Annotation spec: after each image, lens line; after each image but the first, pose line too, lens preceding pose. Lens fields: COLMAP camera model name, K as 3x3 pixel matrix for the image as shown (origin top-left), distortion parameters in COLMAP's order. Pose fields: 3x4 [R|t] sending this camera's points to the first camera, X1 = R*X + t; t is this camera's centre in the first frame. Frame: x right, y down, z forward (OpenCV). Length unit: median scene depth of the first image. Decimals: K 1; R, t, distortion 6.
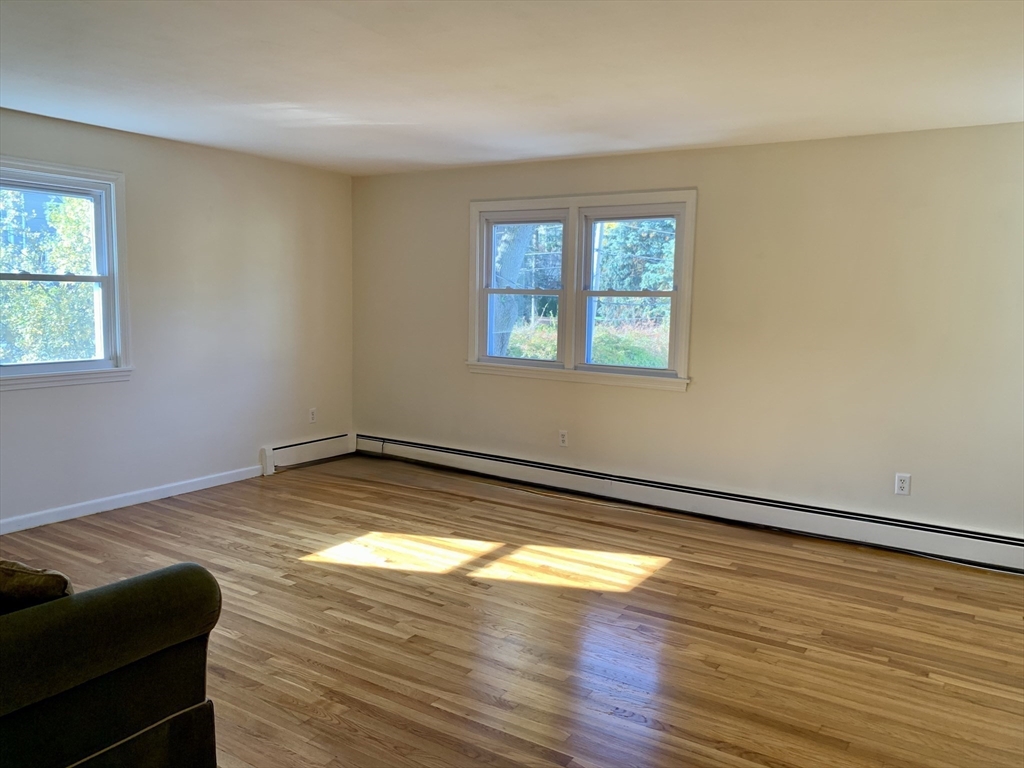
lens RADIAL K [[781.3, 0, 509.4], [0, 781.3, 379.0], [0, 0, 1]] dist [0.042446, -0.039649]
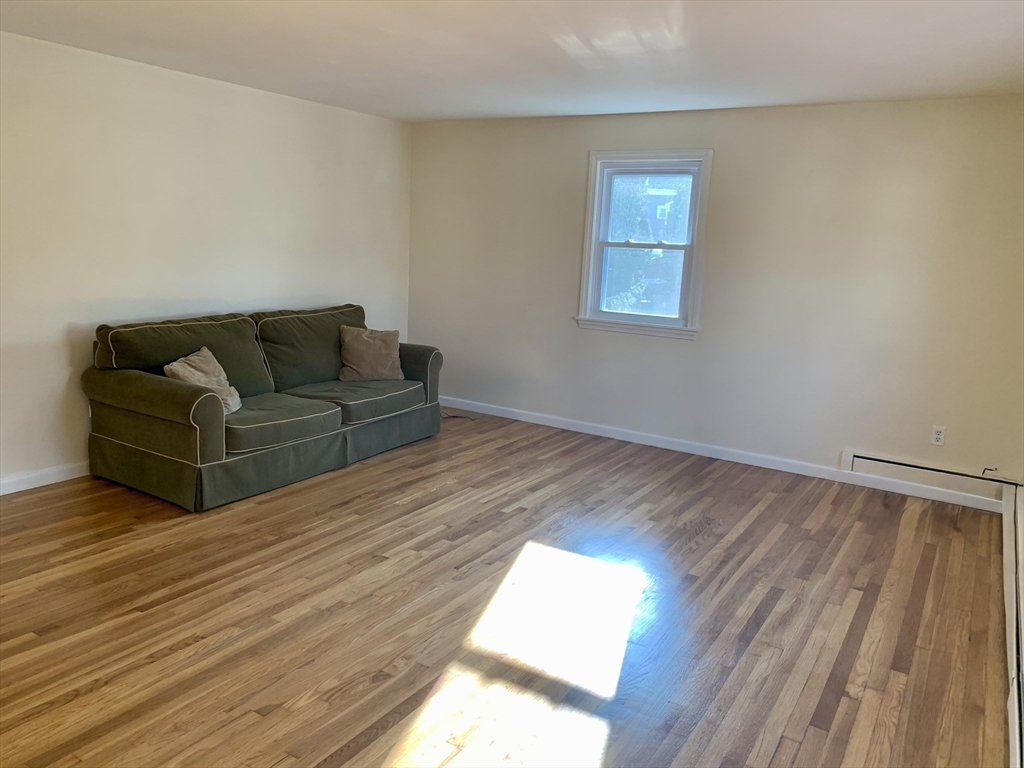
lens RADIAL K [[781.3, 0, 510.2], [0, 781.3, 380.6], [0, 0, 1]] dist [0.042446, -0.039649]
pose [[0.023310, 0.162667, -0.986406, 0.684192], [-0.160194, 0.974532, 0.156923, -0.084269], [0.986810, 0.154358, 0.048775, 0.796928]]
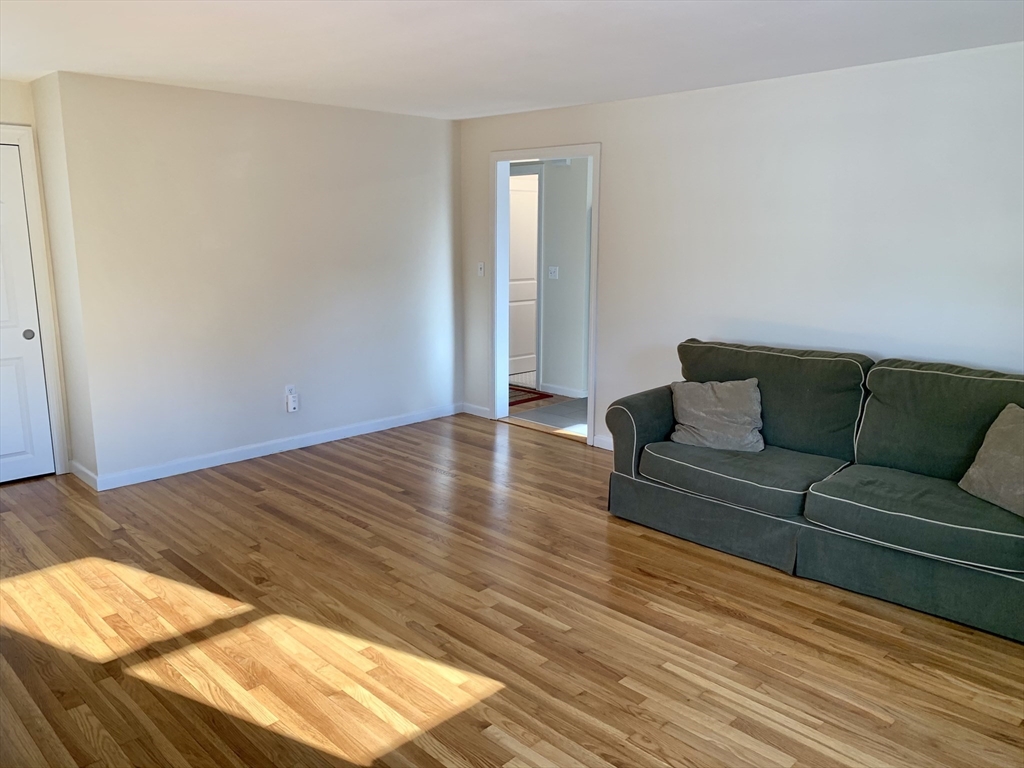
lens RADIAL K [[781.3, 0, 511.7], [0, 781.3, 382.7], [0, 0, 1]] dist [0.042446, -0.039649]
pose [[-0.975795, -0.061273, 0.209927, -0.267287], [0.005513, 0.952748, 0.303711, -0.182616], [-0.218617, 0.297517, -0.929349, 1.380916]]
